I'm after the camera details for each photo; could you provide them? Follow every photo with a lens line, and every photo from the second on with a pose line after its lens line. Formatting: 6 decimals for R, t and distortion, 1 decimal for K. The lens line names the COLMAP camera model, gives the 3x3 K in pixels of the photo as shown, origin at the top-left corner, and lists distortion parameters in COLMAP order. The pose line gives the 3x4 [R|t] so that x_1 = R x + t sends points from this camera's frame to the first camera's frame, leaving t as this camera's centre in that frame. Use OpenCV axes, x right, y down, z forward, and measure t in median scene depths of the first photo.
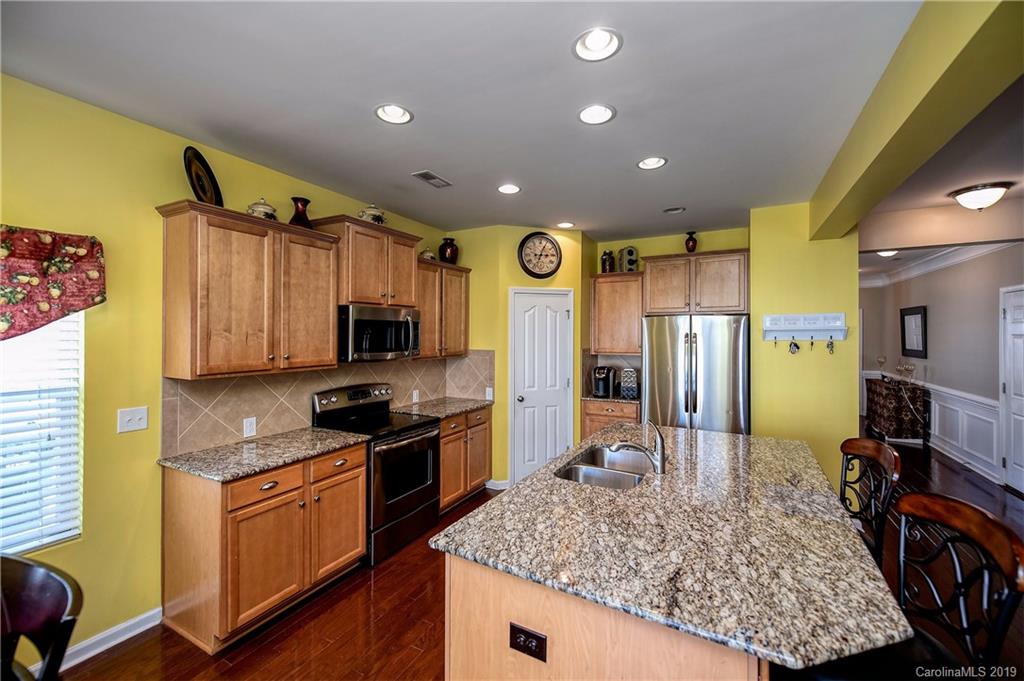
lens RADIAL K [[415.0, 0, 513.7], [0, 415.0, 334.0], [0, 0, 1]] dist [0.003192, 0.000163]
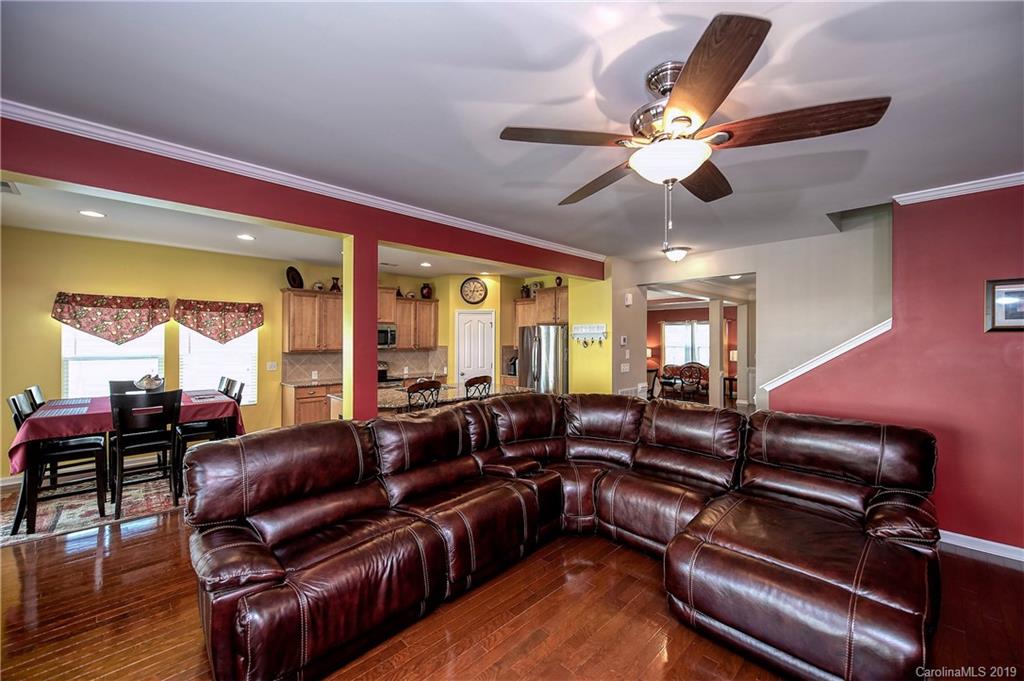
lens RADIAL K [[404.5, 0, 512.0], [0, 404.5, 340.5], [0, 0, 1]] dist [-0.001164, -0.000197]
pose [[0.956039, 0.001997, -0.293232, 1.355586], [-0.000620, 0.999988, 0.004789, 0.014393], [0.293238, -0.004397, 0.956029, -1.070911]]
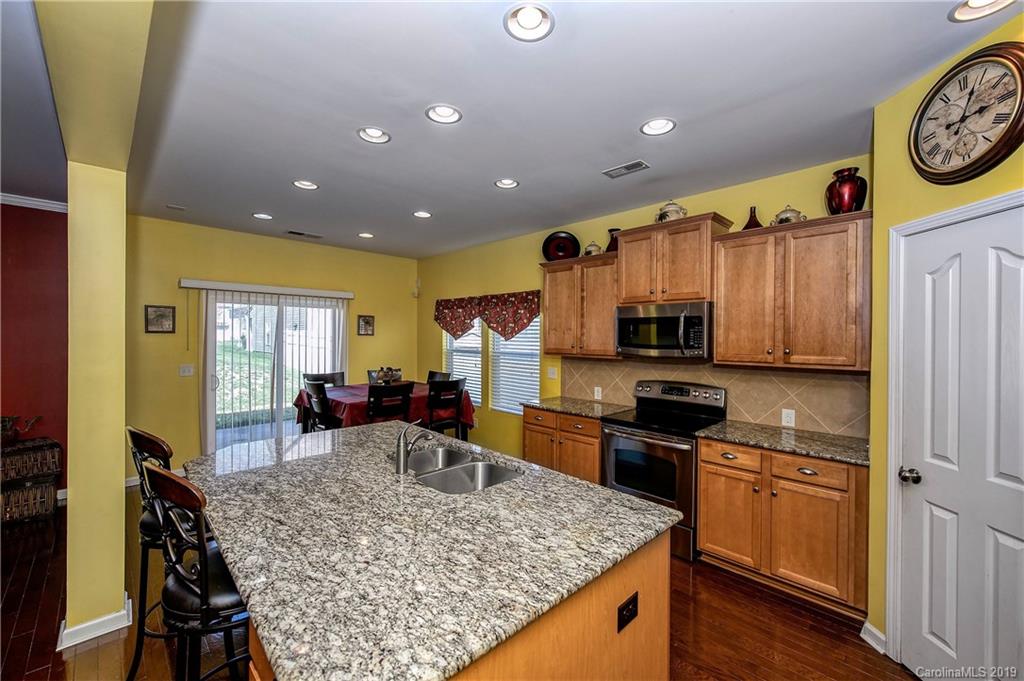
lens RADIAL K [[404.5, 0, 512.0], [0, 404.5, 340.5], [0, 0, 1]] dist [-0.001164, -0.000197]
pose [[-0.293309, 0.005784, -0.956000, 1.030161], [-0.006850, 0.999943, 0.008151, 0.026387], [0.955993, 0.008939, -0.293253, 1.352802]]
